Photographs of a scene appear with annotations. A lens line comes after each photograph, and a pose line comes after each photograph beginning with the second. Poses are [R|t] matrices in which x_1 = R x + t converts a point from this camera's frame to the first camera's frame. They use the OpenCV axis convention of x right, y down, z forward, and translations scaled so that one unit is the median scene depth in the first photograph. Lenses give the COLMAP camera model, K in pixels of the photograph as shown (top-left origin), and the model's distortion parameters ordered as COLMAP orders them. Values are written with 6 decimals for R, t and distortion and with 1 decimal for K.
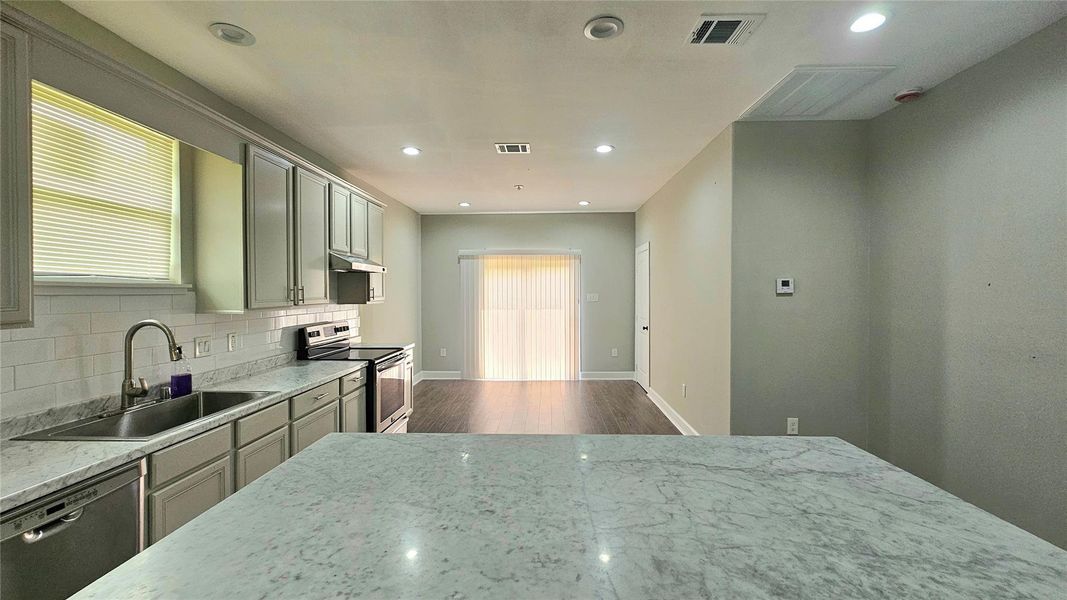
lens RADIAL K [[439.9, 0, 537.9], [0, 439.9, 298.1], [0, 0, 1]] dist [0.002818, 0.000155]
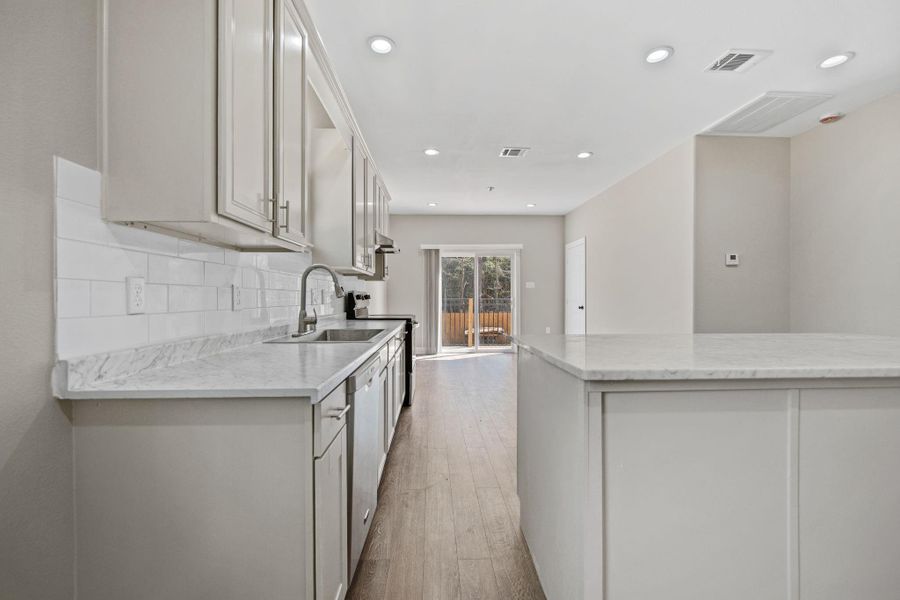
lens RADIAL K [[387.2, 0, 449.7], [0, 387.2, 296.9], [0, 0, 1]] dist [-0.014471, 0.007759]
pose [[0.997521, 0.000640, 0.070369, -0.368282], [0.000424, 0.999886, -0.015105, 0.102658], [-0.070371, 0.015097, 0.997407, -0.093064]]
